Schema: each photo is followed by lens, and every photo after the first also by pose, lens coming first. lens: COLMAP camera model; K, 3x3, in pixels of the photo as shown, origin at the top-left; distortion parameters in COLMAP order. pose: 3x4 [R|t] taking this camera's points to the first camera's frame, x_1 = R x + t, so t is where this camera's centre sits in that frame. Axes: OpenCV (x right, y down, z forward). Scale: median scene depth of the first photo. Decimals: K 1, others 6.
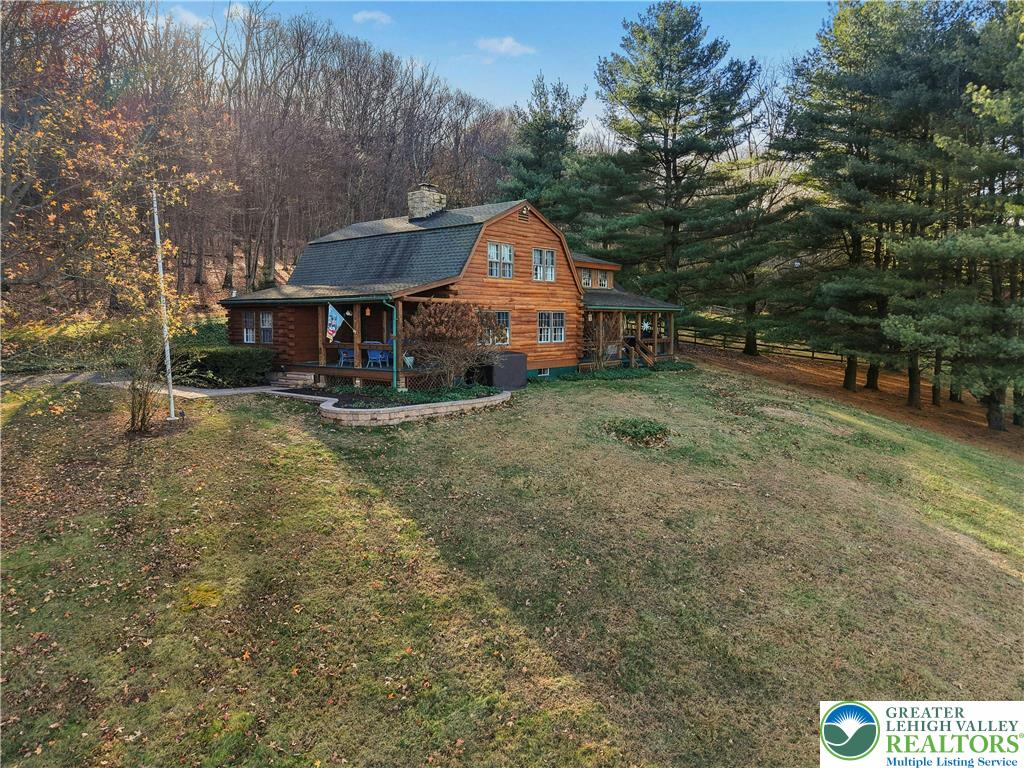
lens RADIAL K [[709.9, 0, 512.5], [0, 709.9, 363.6], [0, 0, 1]] dist [0.049277, -0.064103]
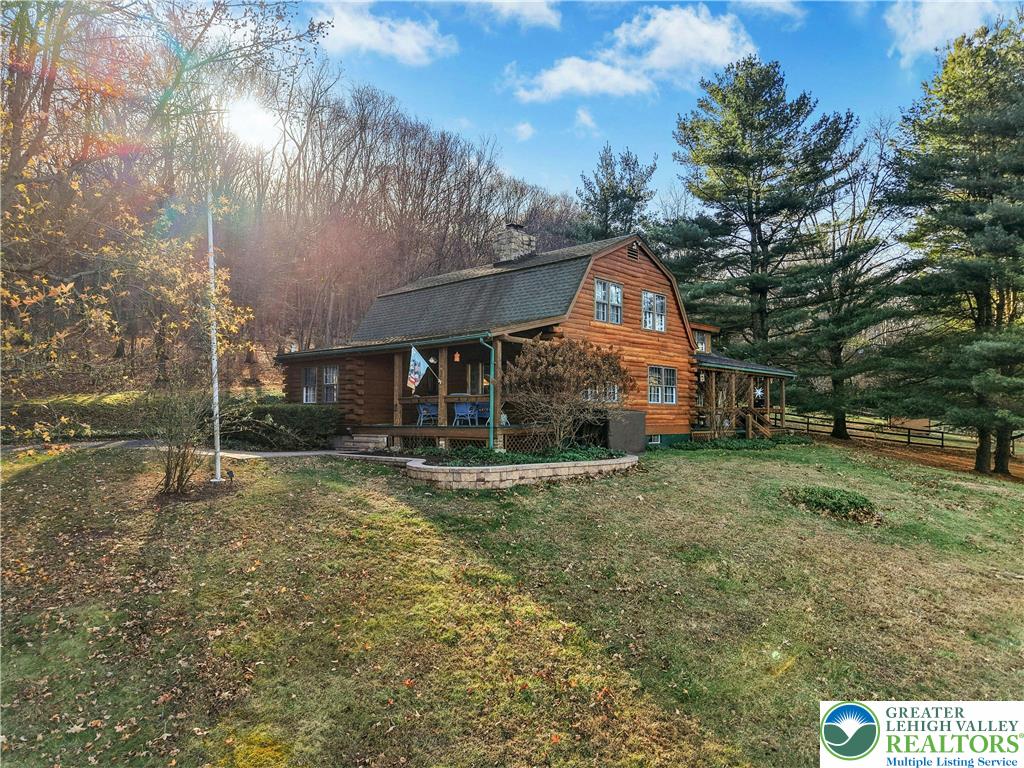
lens RADIAL K [[709.9, 0, 512.5], [0, 709.9, 363.6], [0, 0, 1]] dist [0.049277, -0.064103]
pose [[0.998478, -0.002592, -0.055086, -0.094226], [-0.004715, 0.991225, -0.132098, 0.043168], [0.054945, 0.132157, 0.989705, 0.193706]]
